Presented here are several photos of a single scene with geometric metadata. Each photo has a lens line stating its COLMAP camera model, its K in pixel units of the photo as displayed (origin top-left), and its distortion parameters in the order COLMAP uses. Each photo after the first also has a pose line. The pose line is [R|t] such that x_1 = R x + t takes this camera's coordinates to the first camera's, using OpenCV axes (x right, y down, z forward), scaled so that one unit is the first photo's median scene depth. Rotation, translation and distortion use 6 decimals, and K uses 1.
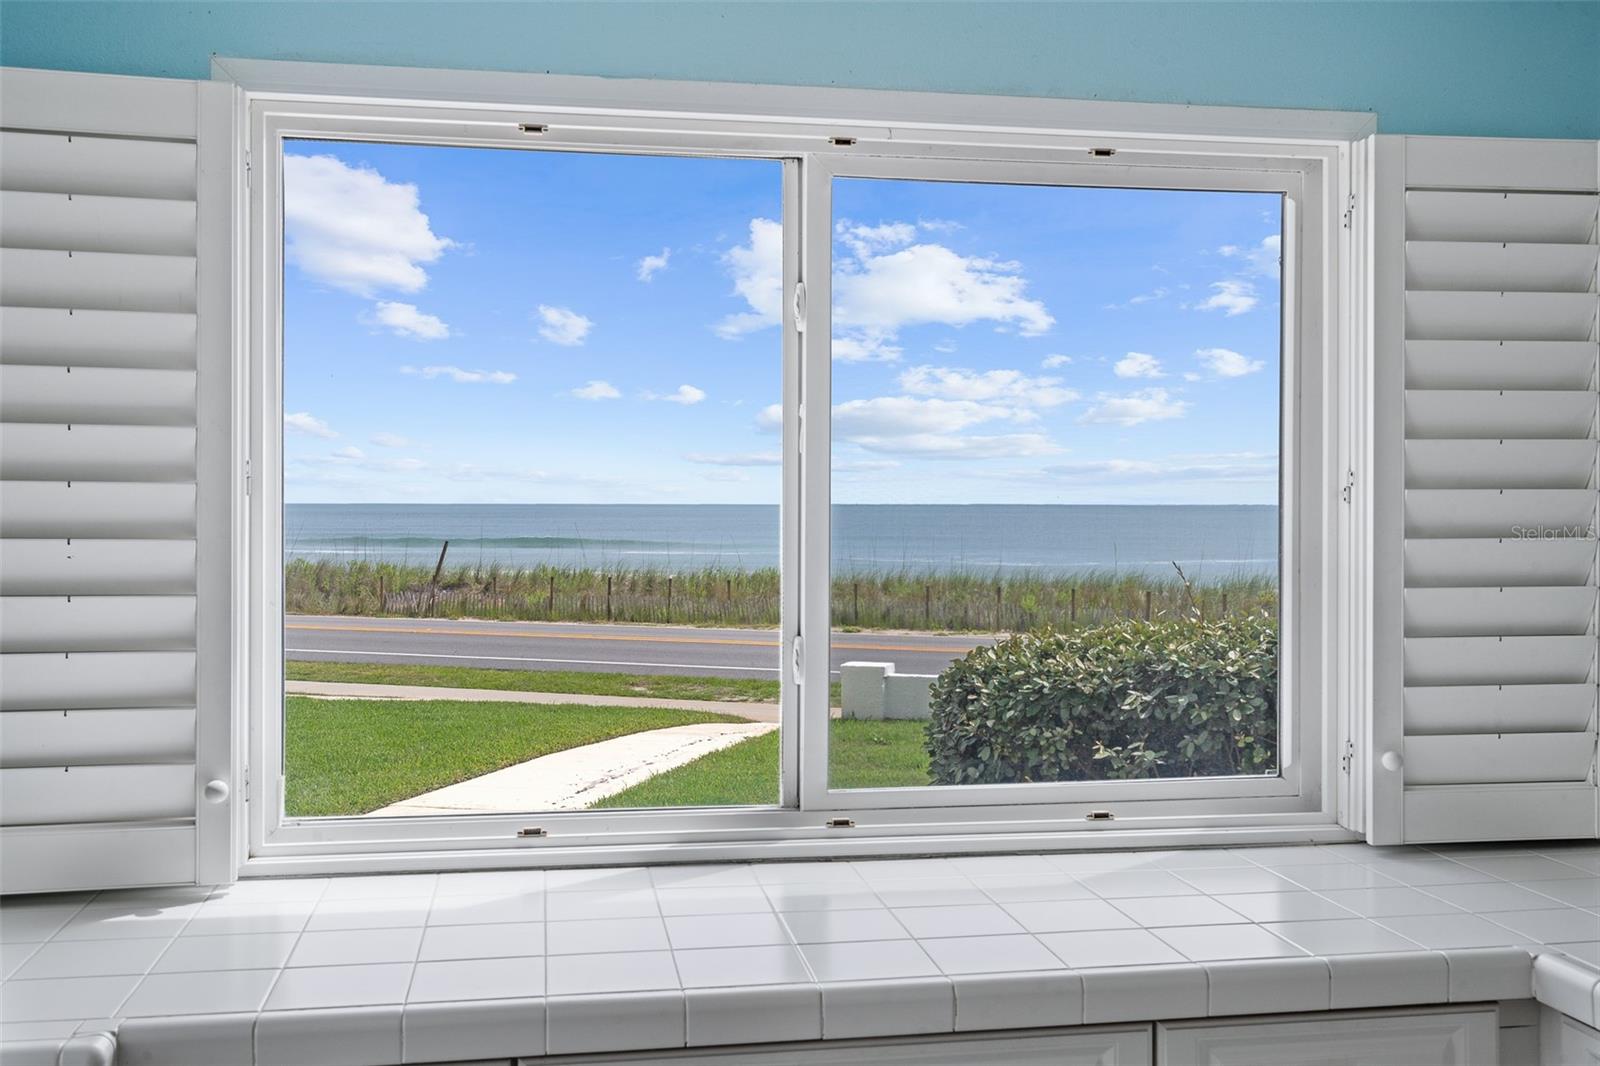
lens RADIAL K [[1574.9, 0, 798.5], [0, 1574.9, 504.0], [0, 0, 1]] dist [0.002292, 0.009409]
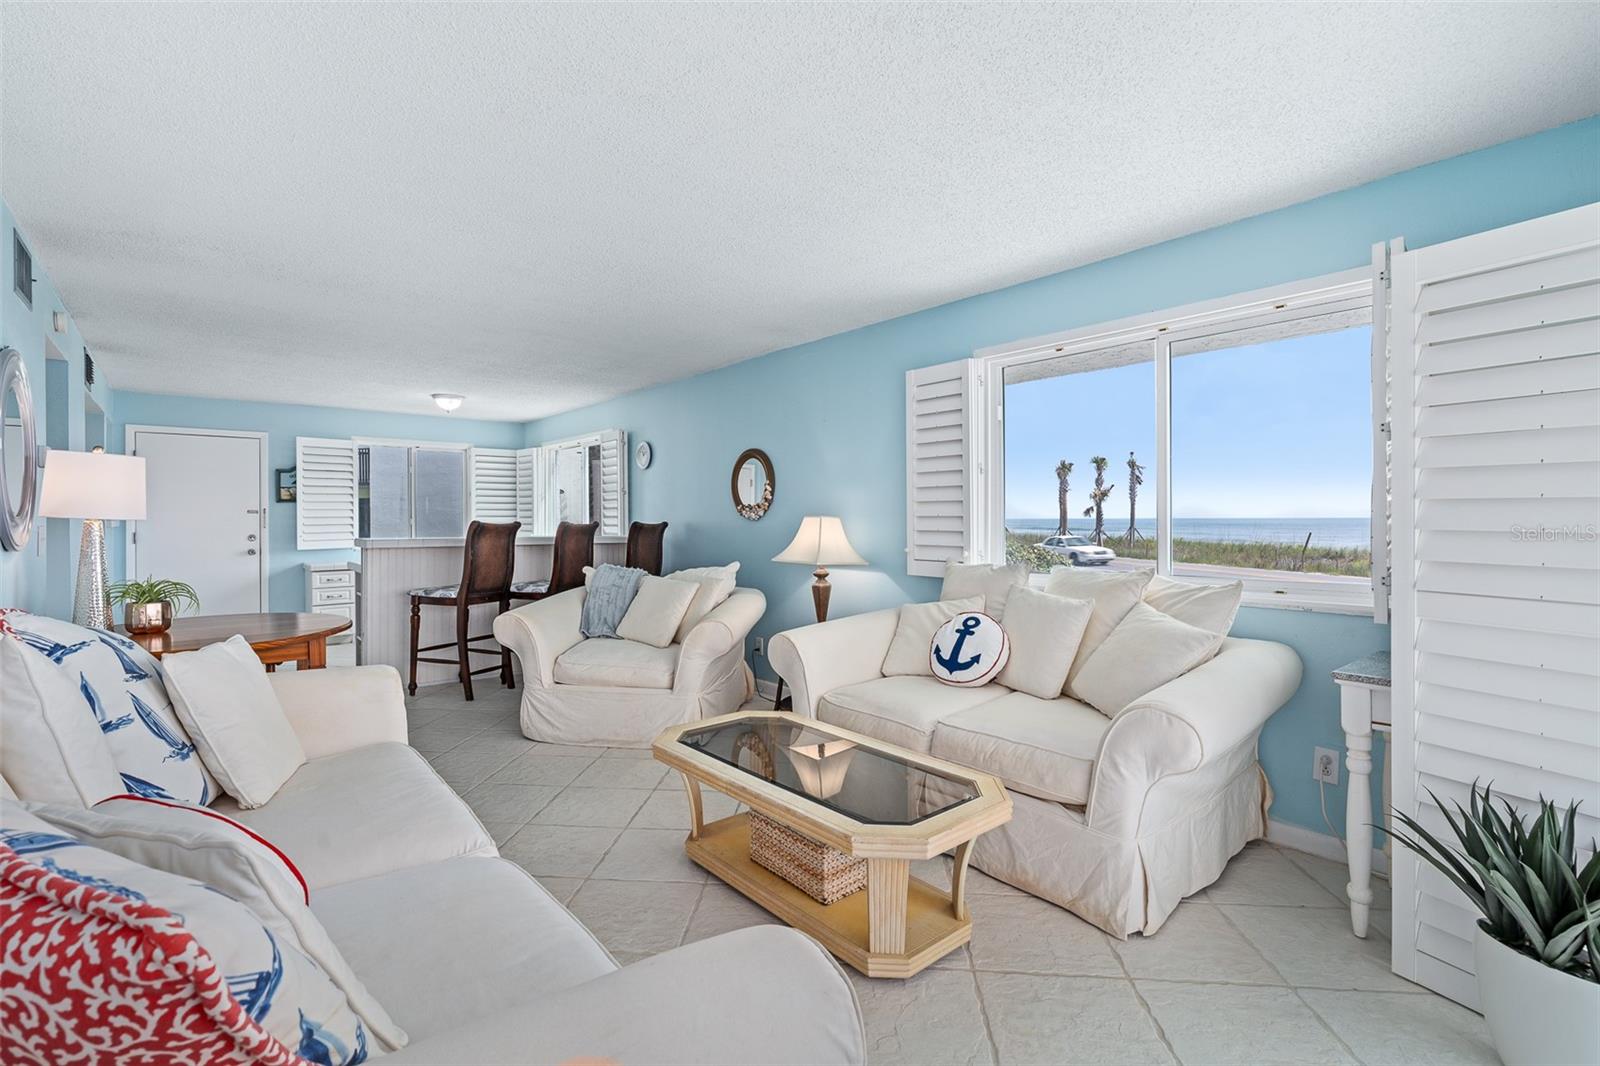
lens RADIAL K [[722.9, 0, 800.6], [0, 722.9, 522.5], [0, 0, 1]] dist [-0.000540, 0.000310]
pose [[0.516536, 0.000893, -0.856265, 0.210141], [0.003366, 0.999990, 0.003073, 0.006444], [0.856259, -0.004469, 0.516528, 0.015194]]
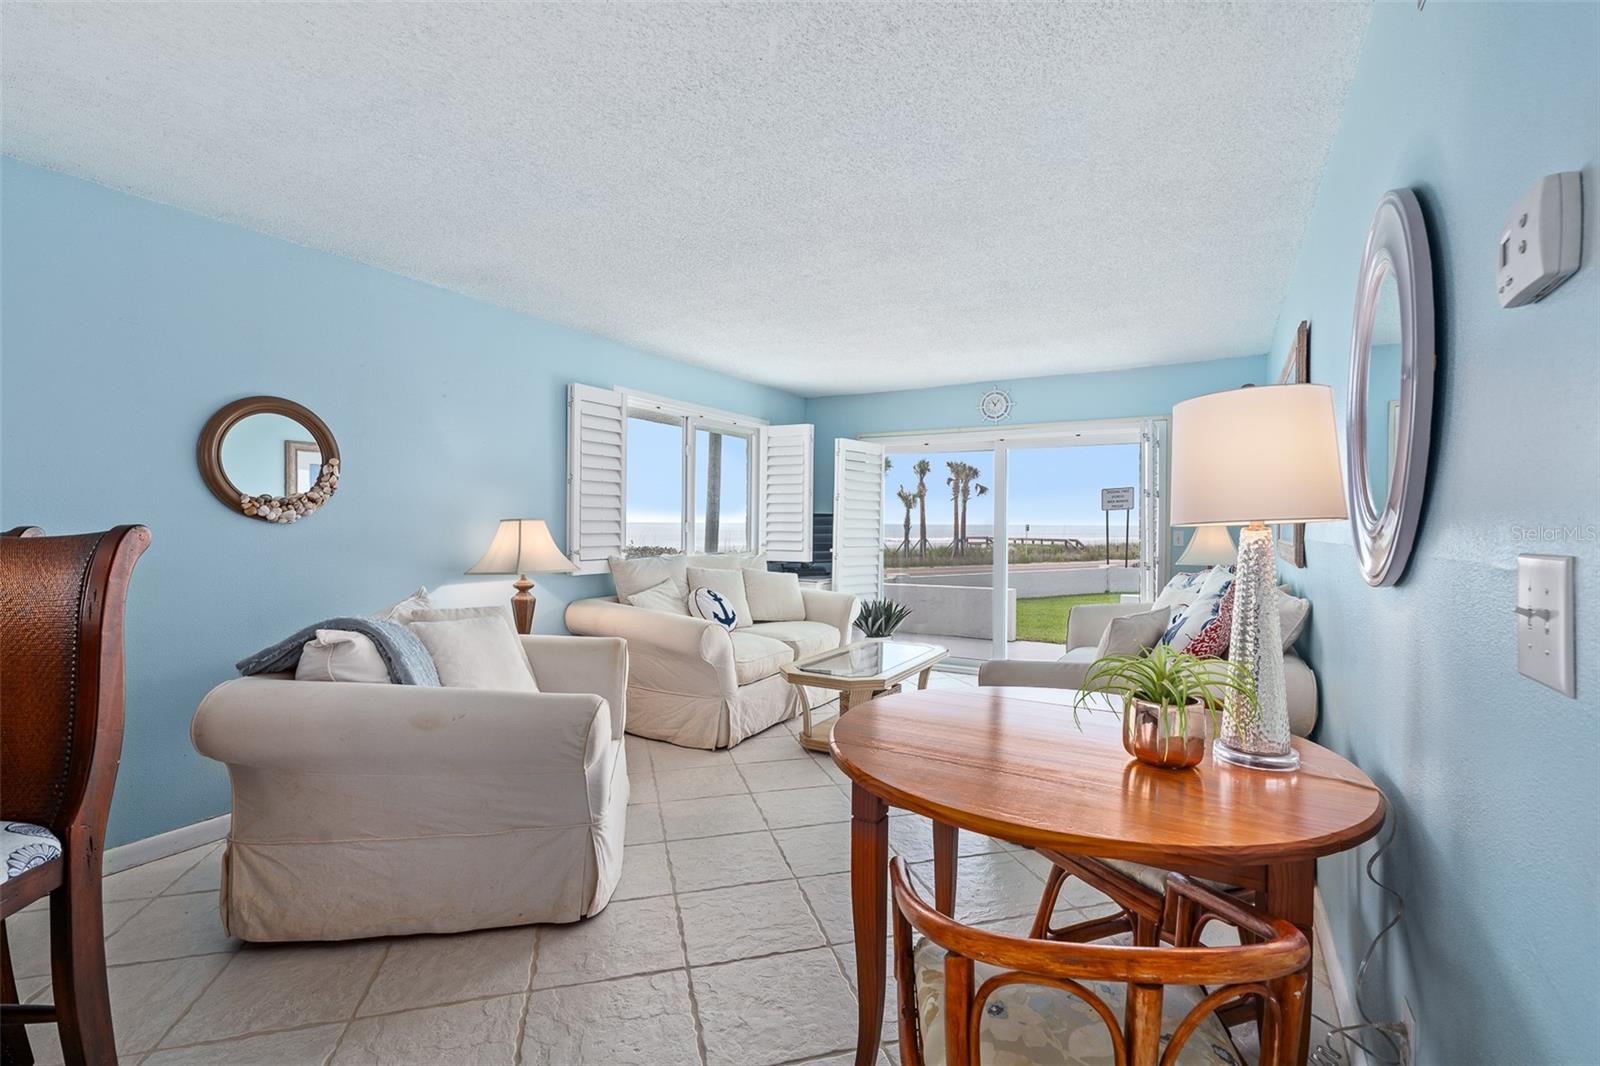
lens RADIAL K [[717.6, 0, 802.3], [0, 717.6, 531.7], [0, 0, 1]] dist [-0.003607, 0.000151]
pose [[0.634027, -0.007459, 0.773275, 0.060447], [-0.005015, 0.999893, 0.013757, 0.005983], [-0.773295, -0.012600, 0.633921, -0.014957]]
